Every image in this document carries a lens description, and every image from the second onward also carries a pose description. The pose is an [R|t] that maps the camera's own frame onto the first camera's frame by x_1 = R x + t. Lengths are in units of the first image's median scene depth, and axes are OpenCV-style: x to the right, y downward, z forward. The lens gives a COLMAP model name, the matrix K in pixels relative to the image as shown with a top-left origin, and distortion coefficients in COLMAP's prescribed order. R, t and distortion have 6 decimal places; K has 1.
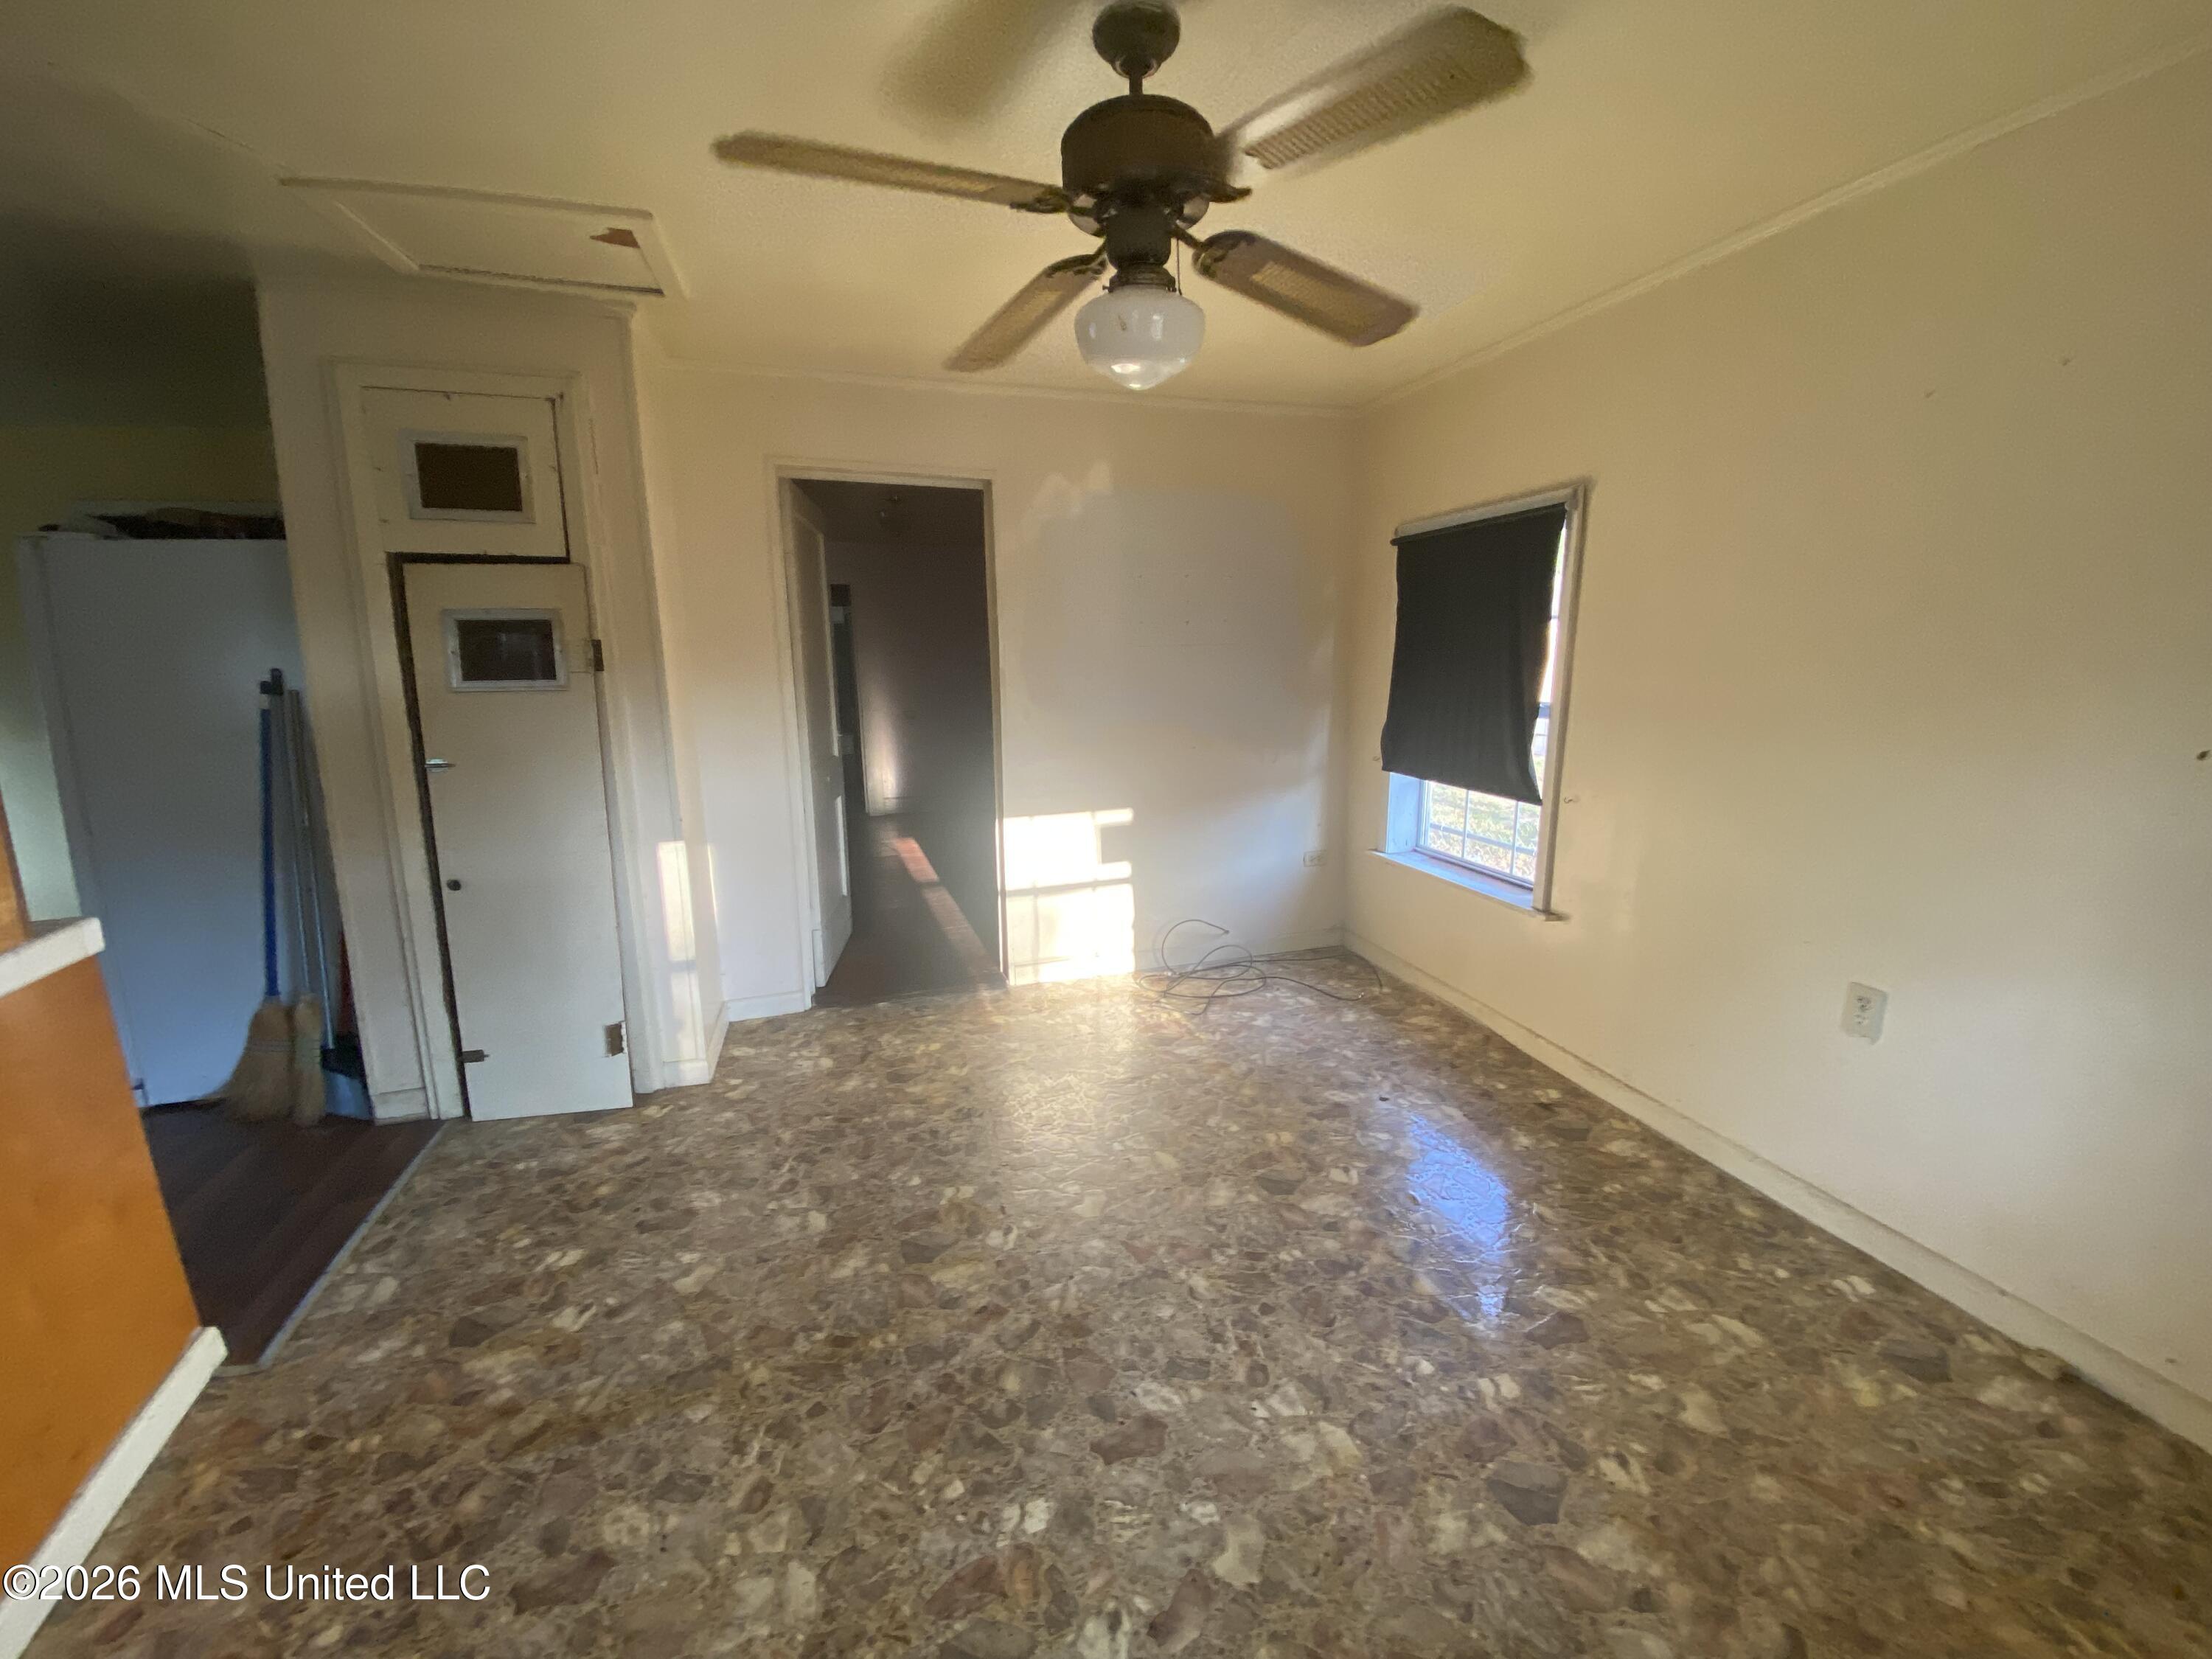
lens RADIAL K [[888.7, 0, 1106.6], [0, 888.7, 823.0], [0, 0, 1]] dist [-0.011400, -0.006451]
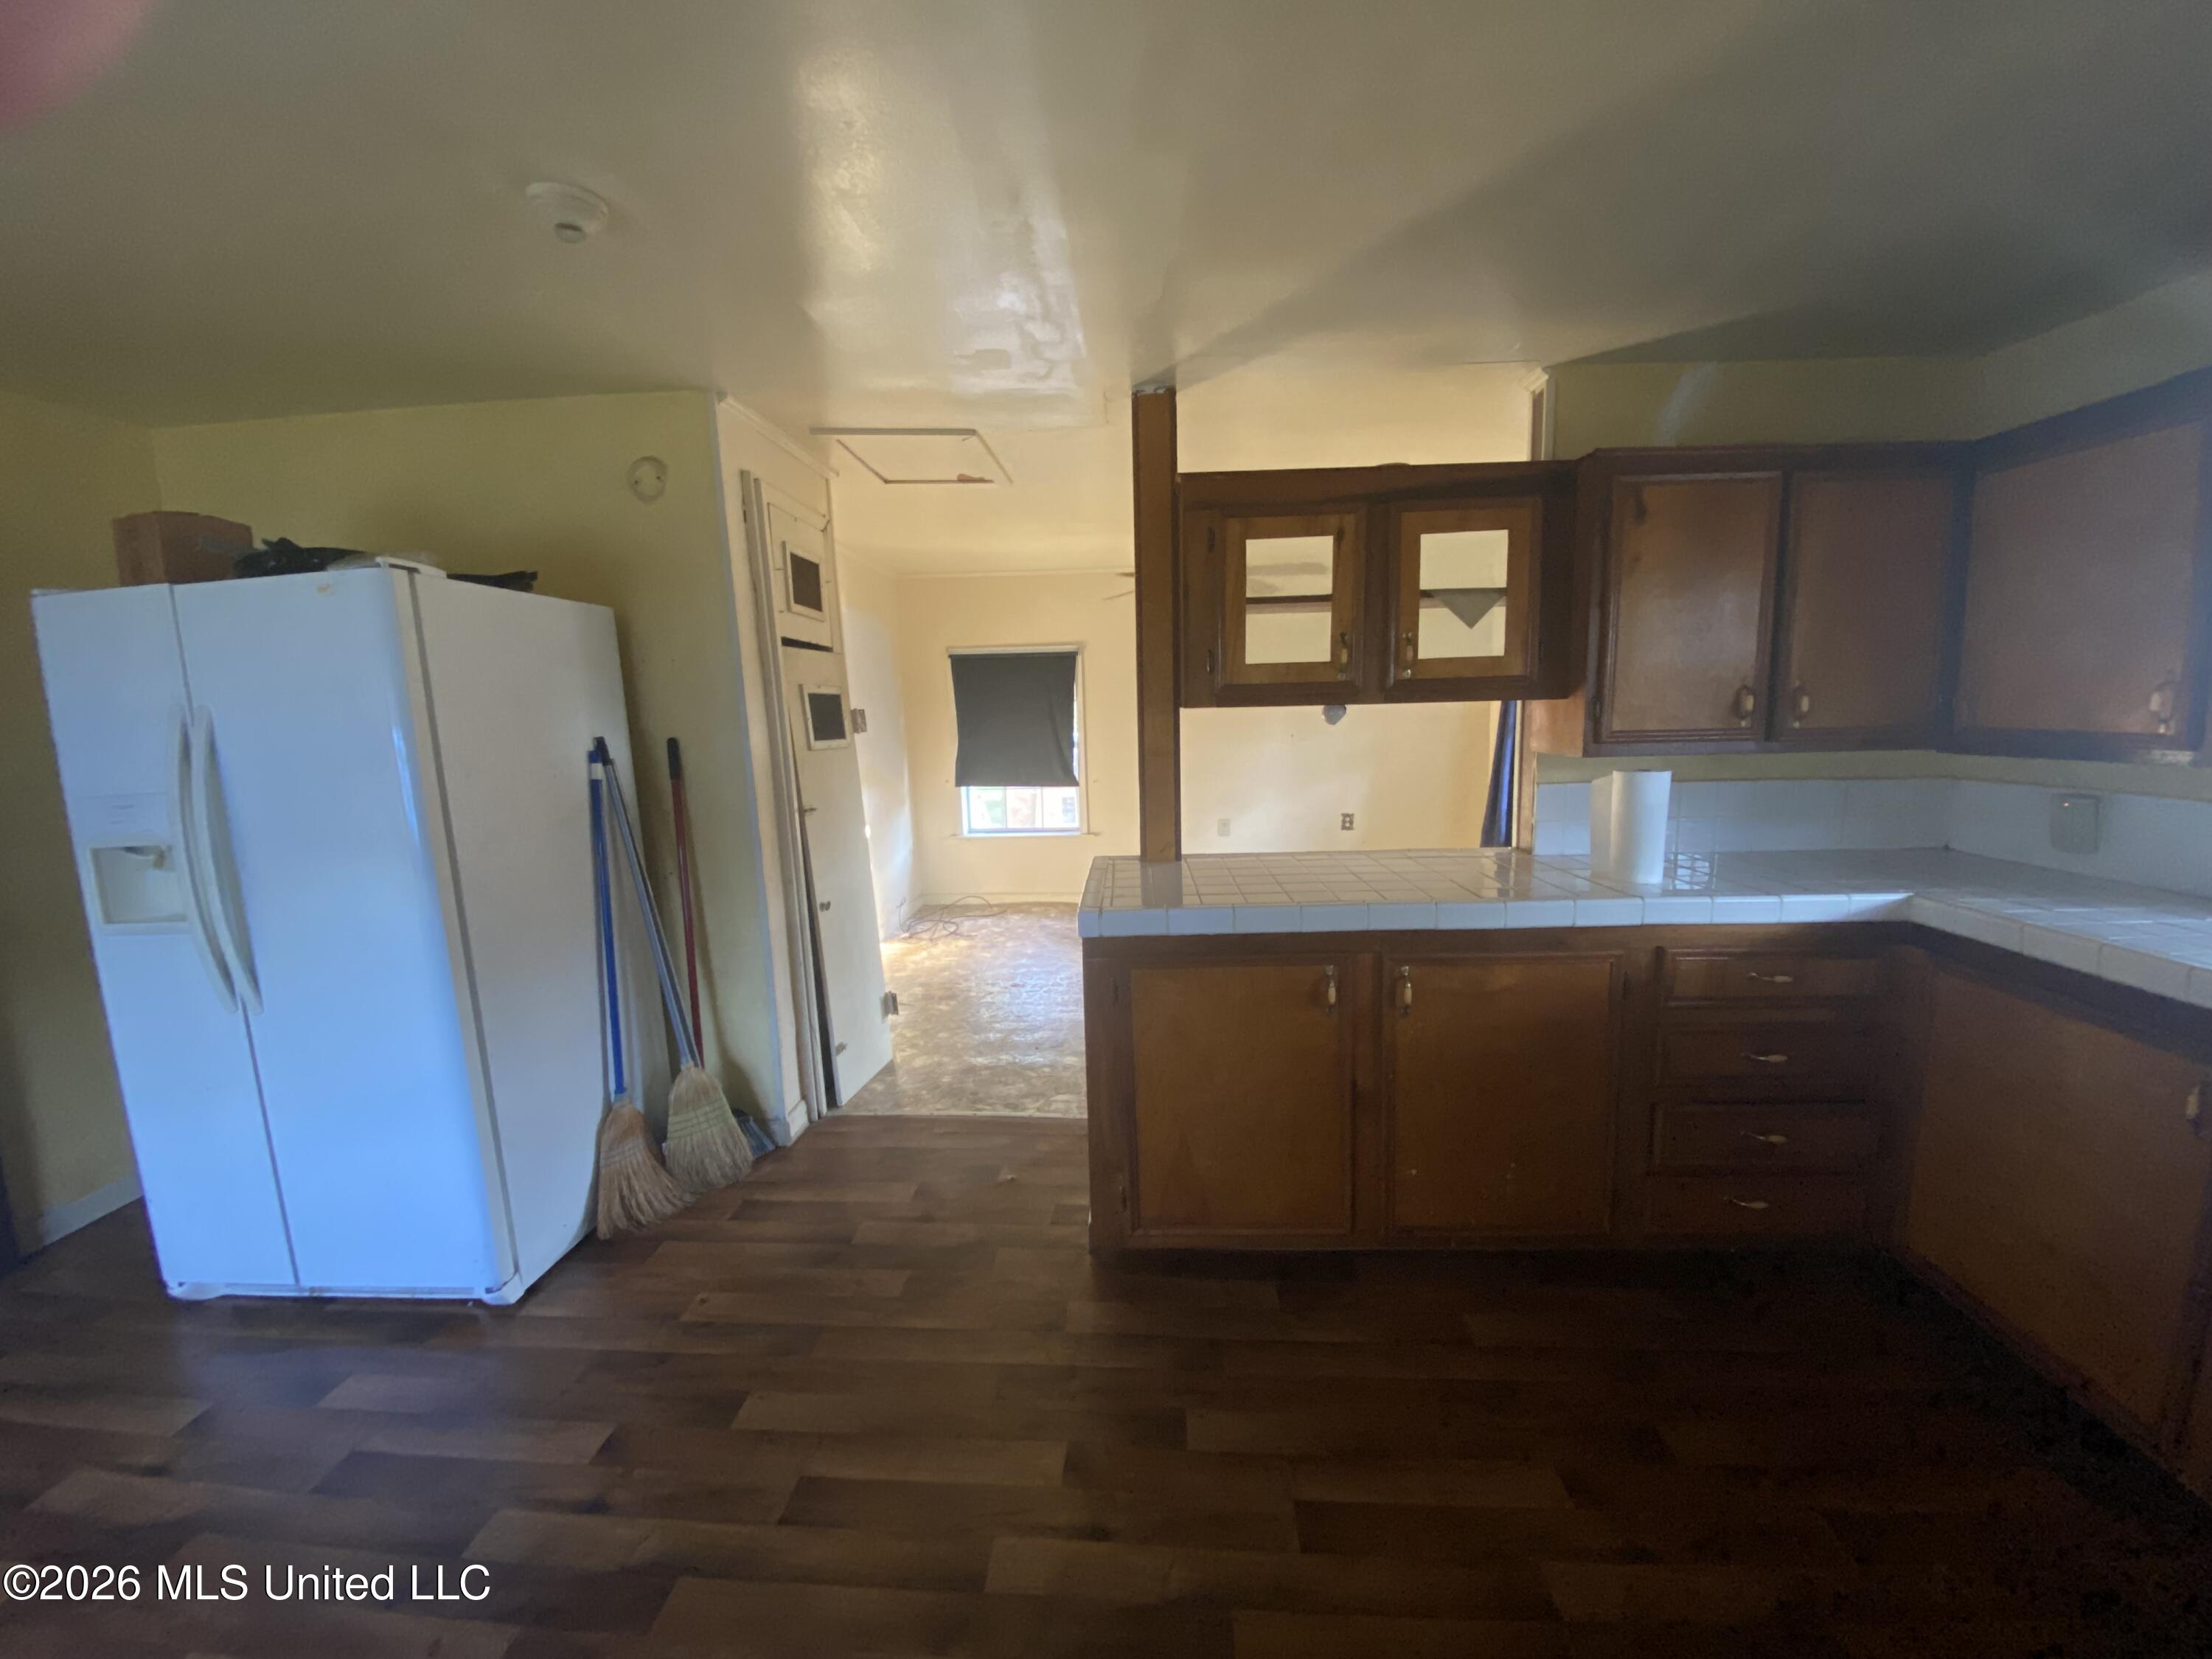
lens RADIAL K [[888.7, 0, 1106.6], [0, 888.7, 823.0], [0, 0, 1]] dist [-0.011400, -0.006451]
pose [[0.357926, -0.115887, 0.926531, -1.645299], [0.191993, 0.980200, 0.048431, -0.026797], [-0.913798, 0.160553, 0.373089, 0.158665]]
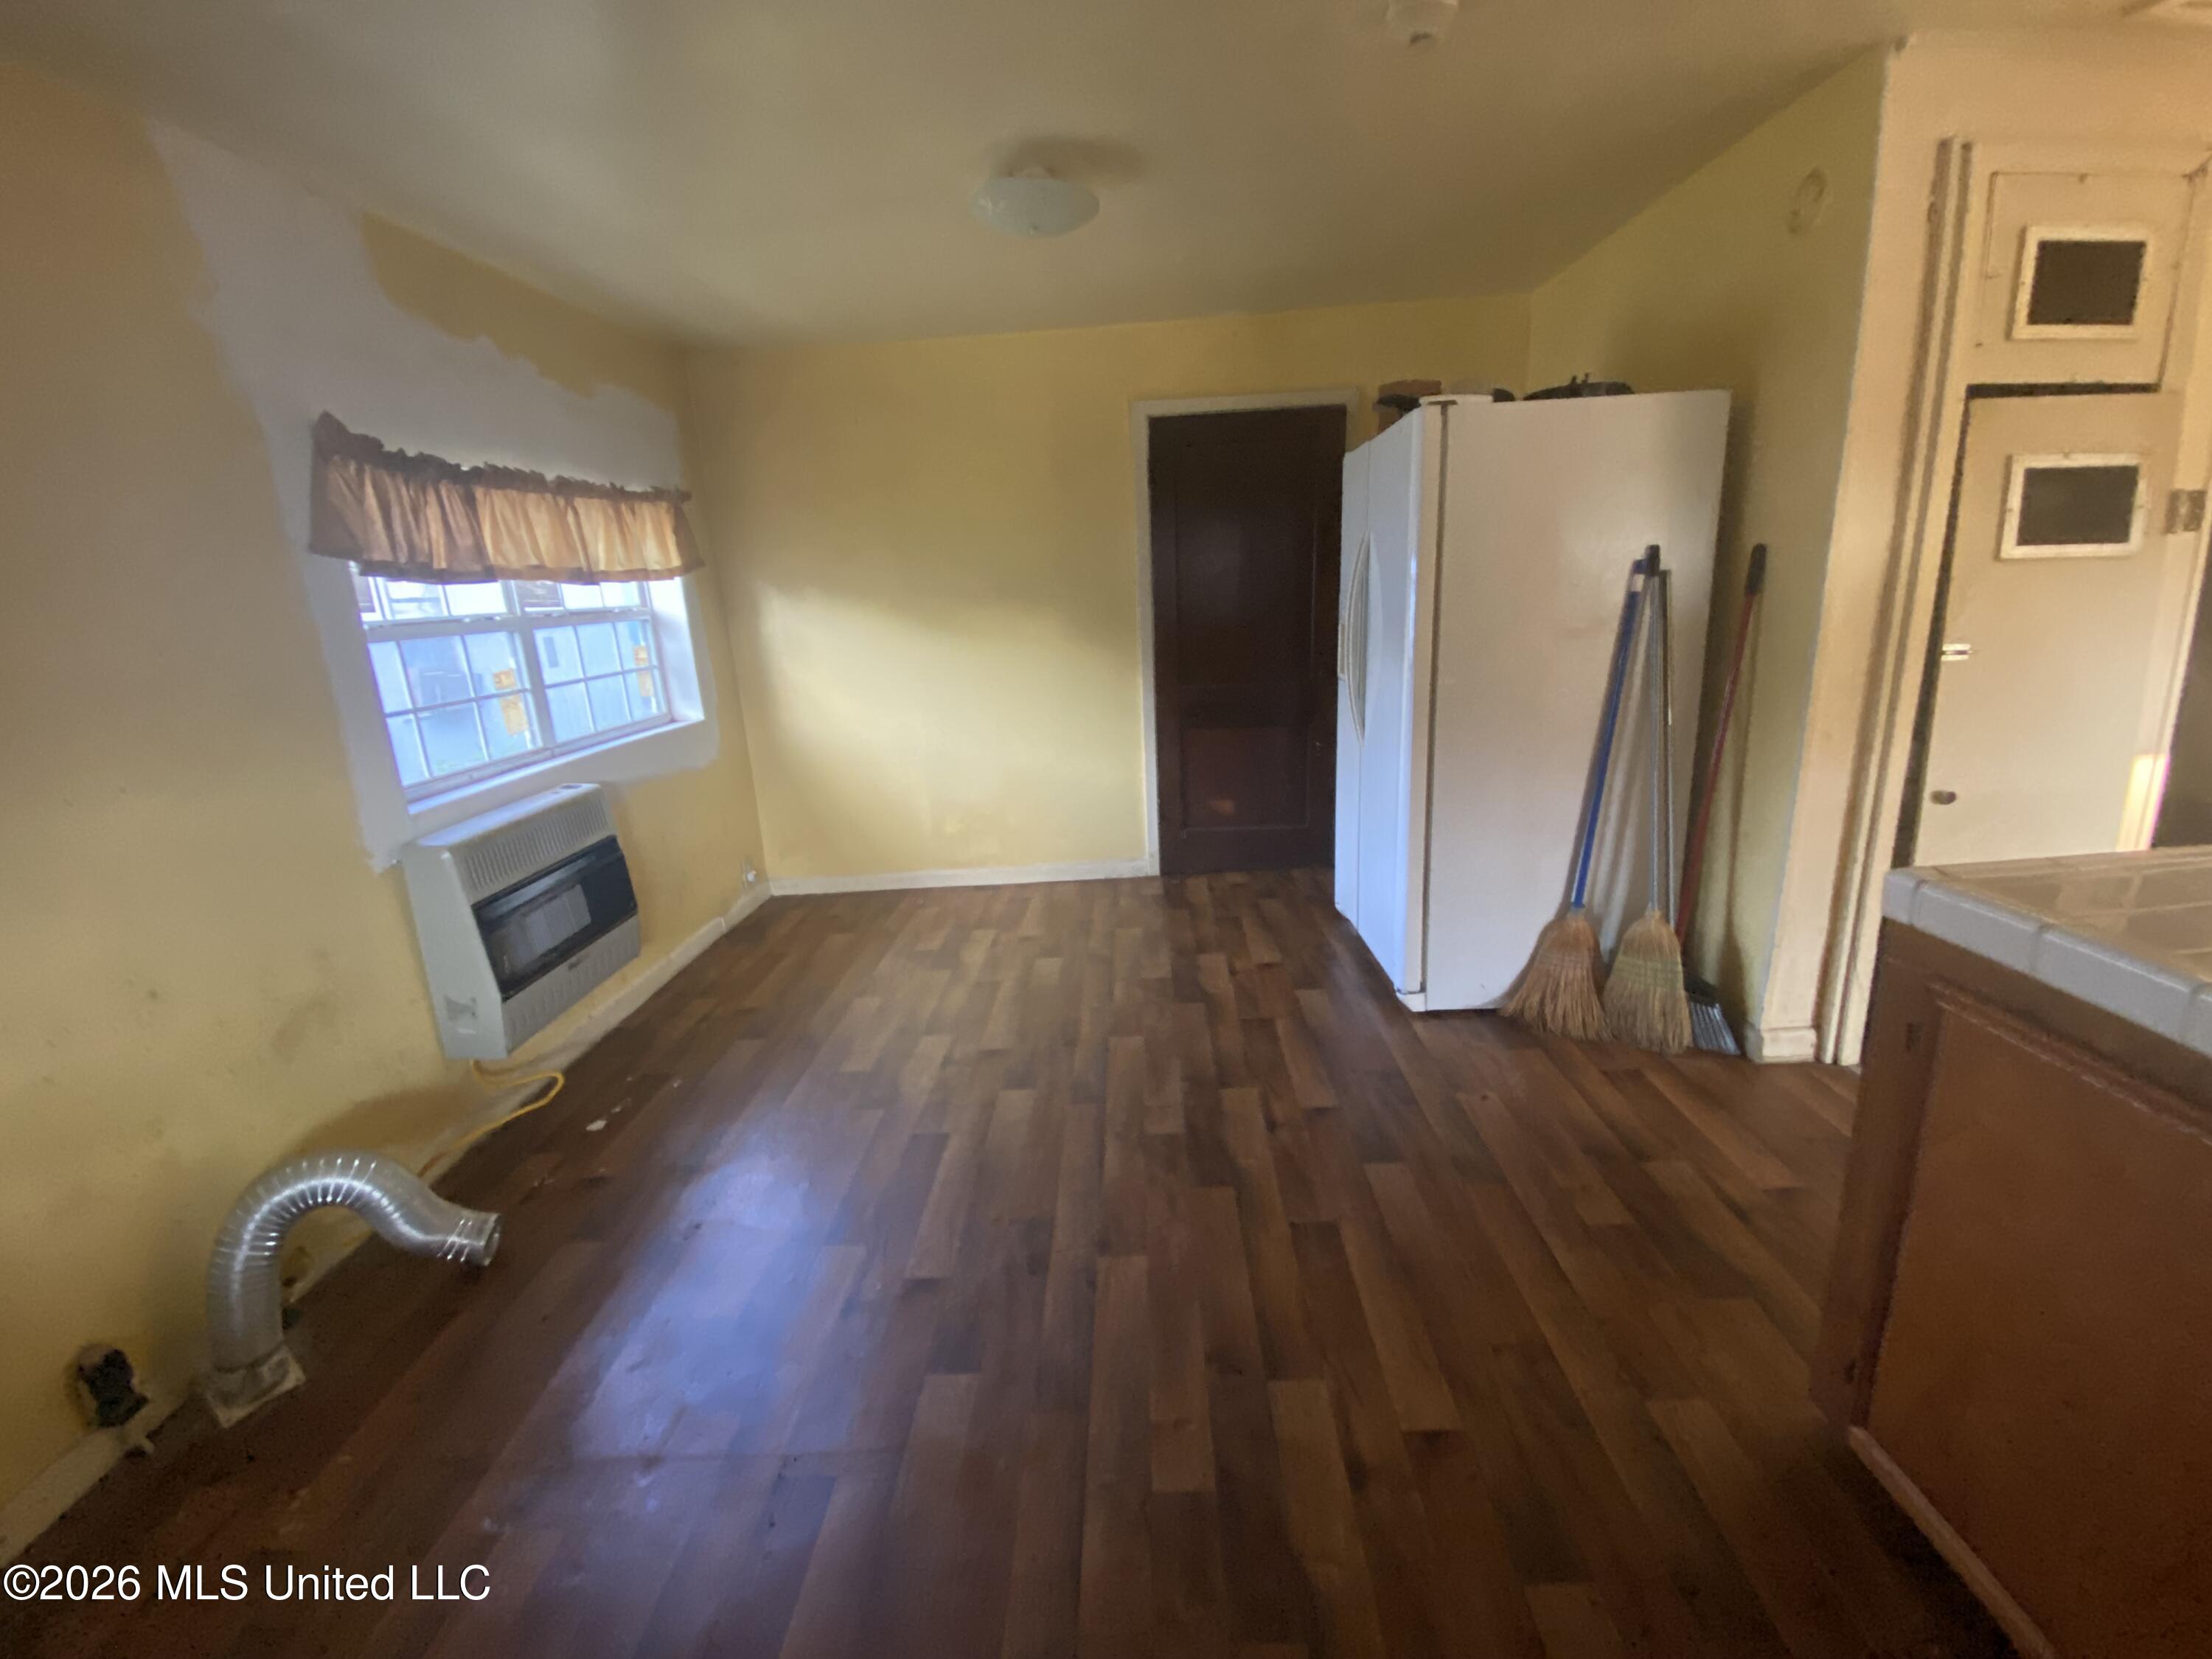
lens RADIAL K [[888.7, 0, 1106.6], [0, 888.7, 823.0], [0, 0, 1]] dist [-0.011400, -0.006451]
pose [[0.943573, 0.047466, -0.327745, -1.163888], [-0.017891, 0.995536, 0.092670, 0.029674], [0.330680, -0.081577, 0.940210, -0.042929]]
